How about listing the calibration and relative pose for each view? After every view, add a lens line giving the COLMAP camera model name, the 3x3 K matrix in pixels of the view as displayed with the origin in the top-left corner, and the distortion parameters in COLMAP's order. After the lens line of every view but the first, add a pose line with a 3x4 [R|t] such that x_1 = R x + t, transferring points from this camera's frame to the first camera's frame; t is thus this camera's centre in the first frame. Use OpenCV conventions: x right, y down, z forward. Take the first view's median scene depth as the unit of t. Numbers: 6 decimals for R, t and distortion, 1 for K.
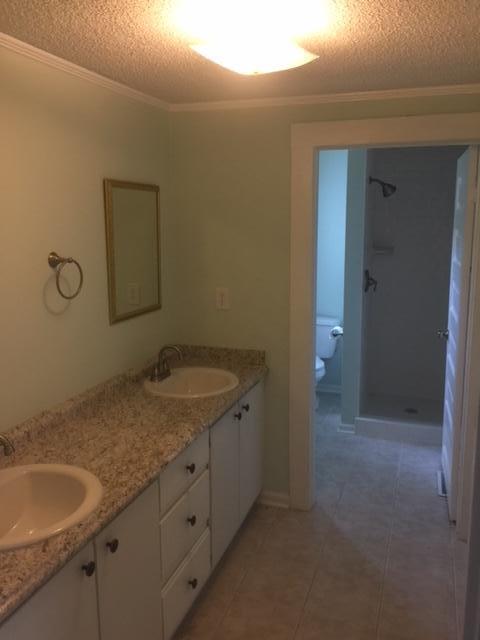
lens RADIAL K [[542.0, 0, 239.6], [0, 542.0, 318.0], [0, 0, 1]] dist [0.004665, -0.000553]
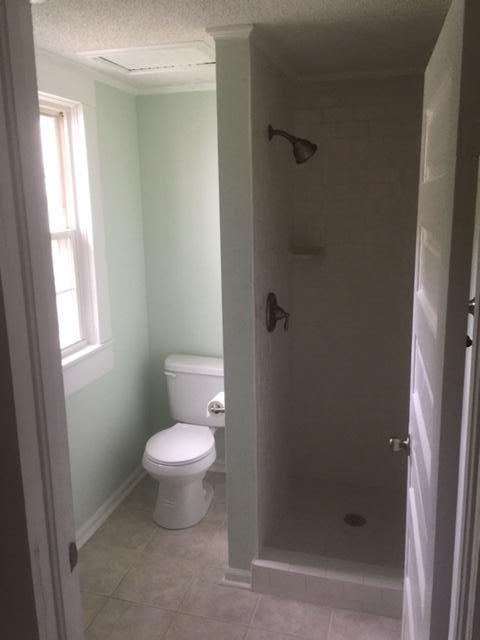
lens RADIAL K [[542.0, 0, 239.8], [0, 542.0, 320.3], [0, 0, 1]] dist [0.004665, -0.000553]
pose [[0.998441, -0.024656, 0.050073, 0.177872], [0.022675, 0.998953, 0.039743, -0.086485], [-0.051000, -0.038546, 0.997954, 0.444342]]
